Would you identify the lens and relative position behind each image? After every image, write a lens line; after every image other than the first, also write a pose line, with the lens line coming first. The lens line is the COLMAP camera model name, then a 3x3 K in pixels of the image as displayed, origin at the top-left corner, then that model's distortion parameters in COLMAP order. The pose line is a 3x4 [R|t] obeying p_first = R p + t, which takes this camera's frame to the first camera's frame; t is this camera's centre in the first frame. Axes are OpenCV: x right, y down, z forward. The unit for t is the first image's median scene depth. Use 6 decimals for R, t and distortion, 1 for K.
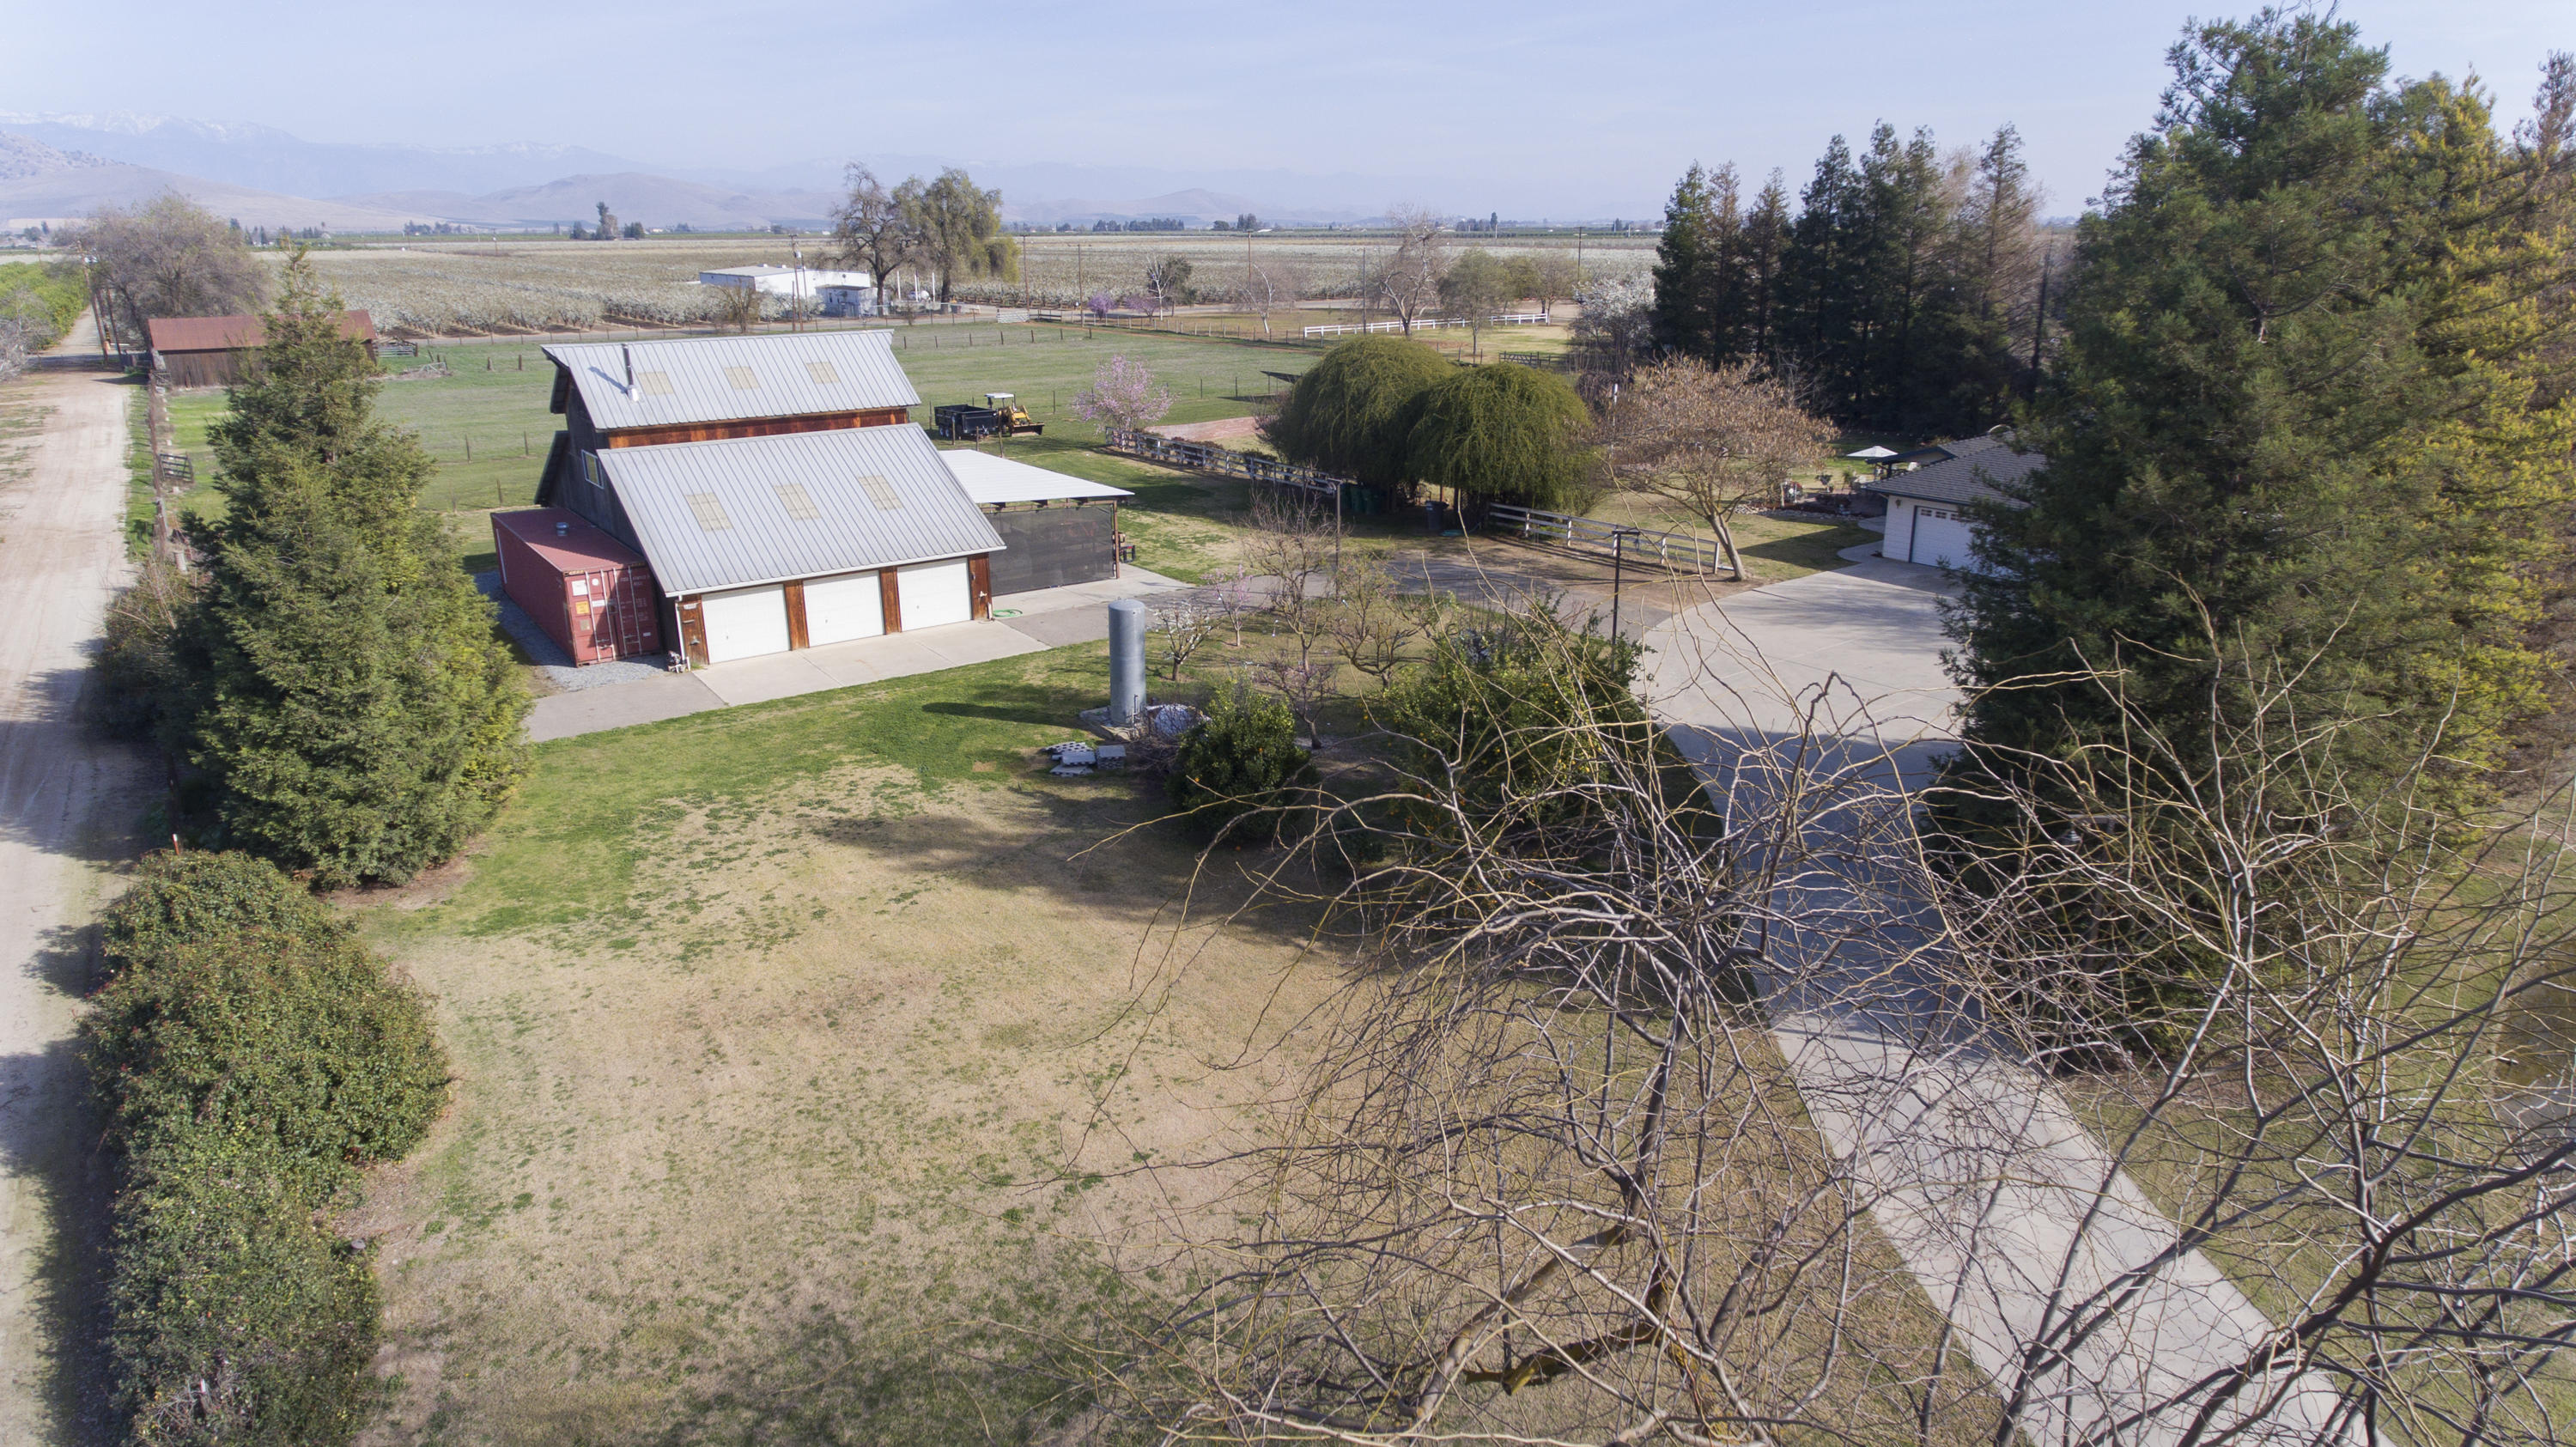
lens RADIAL K [[1485.7, 0, 1288.0], [0, 1485.7, 723.5], [0, 0, 1]] dist [0.004378, -0.000091]
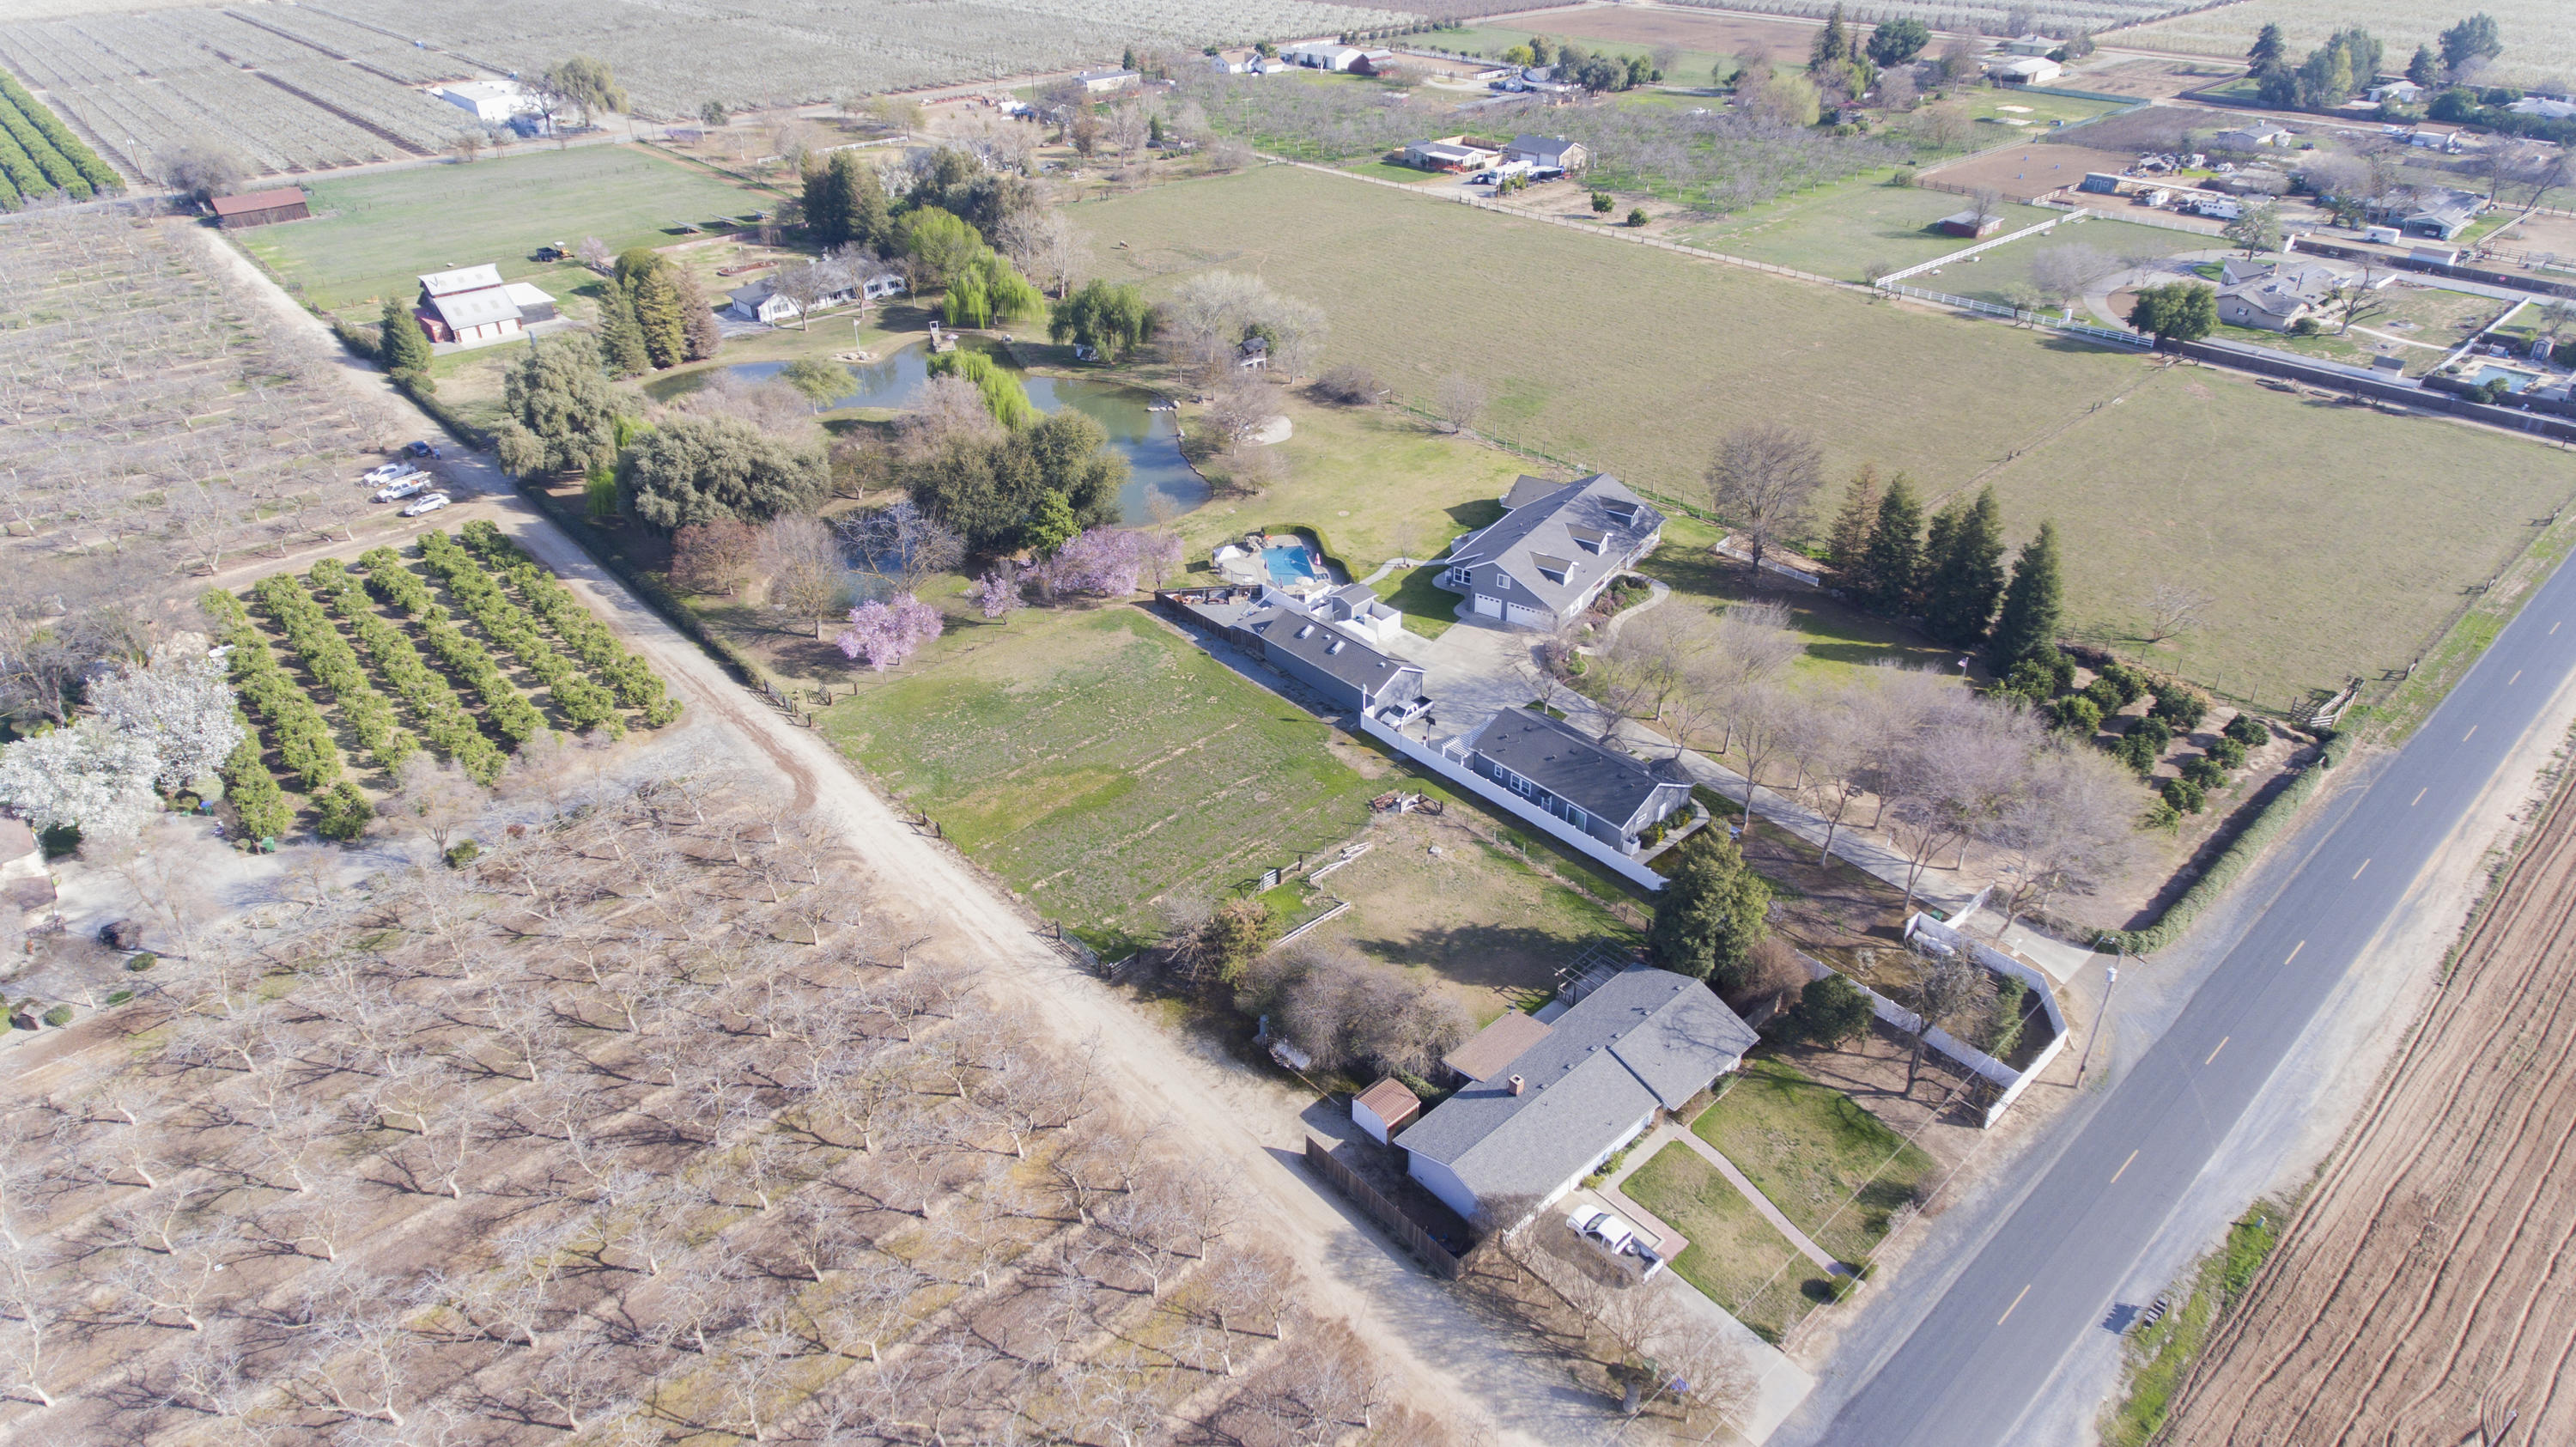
lens RADIAL K [[1485.7, 0, 1288.0], [0, 1485.7, 723.5], [0, 0, 1]] dist [0.004378, -0.000091]
pose [[0.994660, -0.054080, 0.087899, 1.868544], [0.033054, 0.973780, 0.225079, 0.175463], [-0.097767, -0.220971, 0.970368, -4.427375]]
